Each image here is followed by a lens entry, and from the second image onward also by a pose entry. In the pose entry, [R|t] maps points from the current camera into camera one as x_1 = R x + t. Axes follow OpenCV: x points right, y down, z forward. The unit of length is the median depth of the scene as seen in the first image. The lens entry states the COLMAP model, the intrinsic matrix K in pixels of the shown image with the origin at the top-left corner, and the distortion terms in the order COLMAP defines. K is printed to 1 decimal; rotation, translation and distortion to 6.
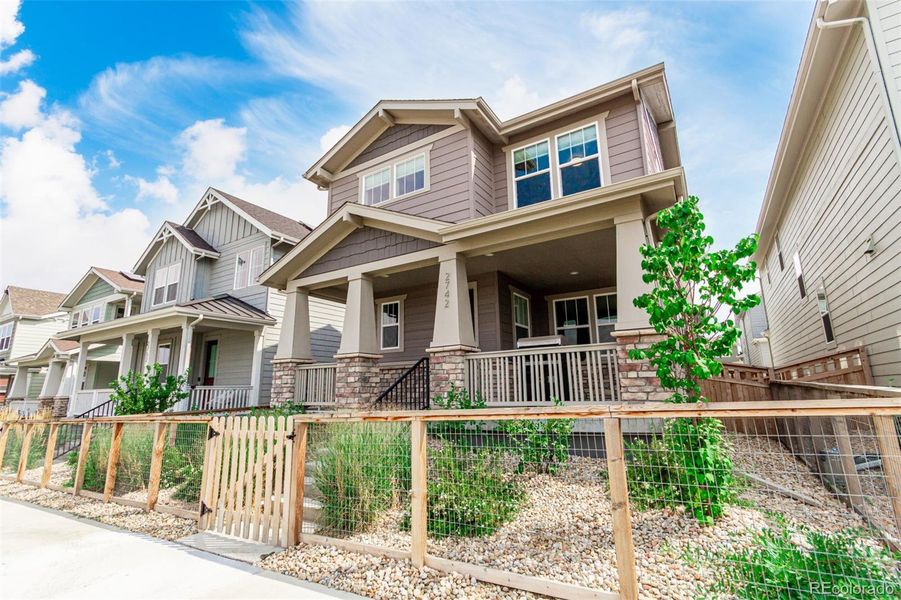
lens RADIAL K [[408.2, 0, 455.4], [0, 408.2, 312.0], [0, 0, 1]] dist [0.002049, 0.000103]
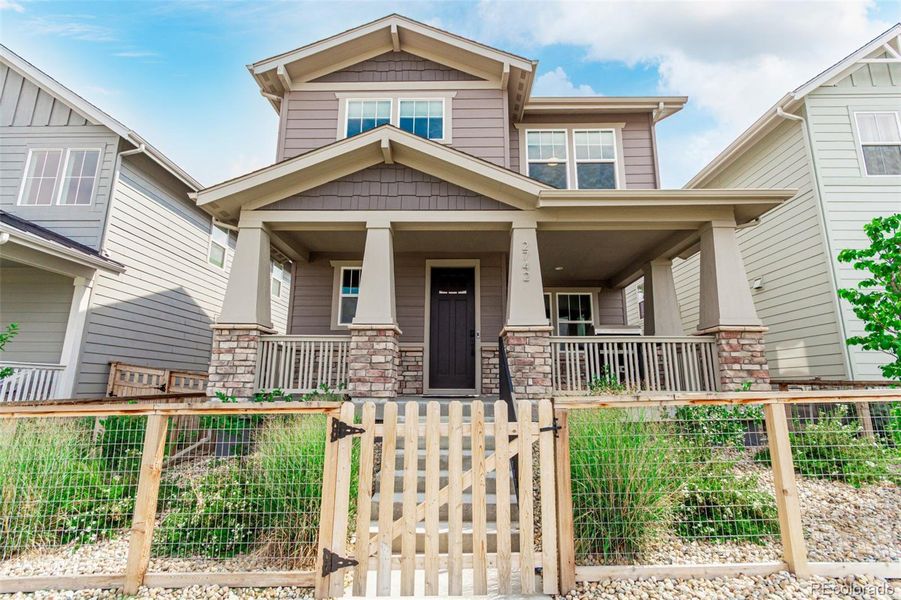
lens RADIAL K [[416.9, 0, 449.5], [0, 416.9, 309.3], [0, 0, 1]] dist [0.005943, 0.000218]
pose [[0.864145, 0.116831, 0.489494, -0.654058], [-0.115962, 0.992731, -0.032226, 0.105113], [-0.489701, -0.028915, 0.871411, 0.340577]]
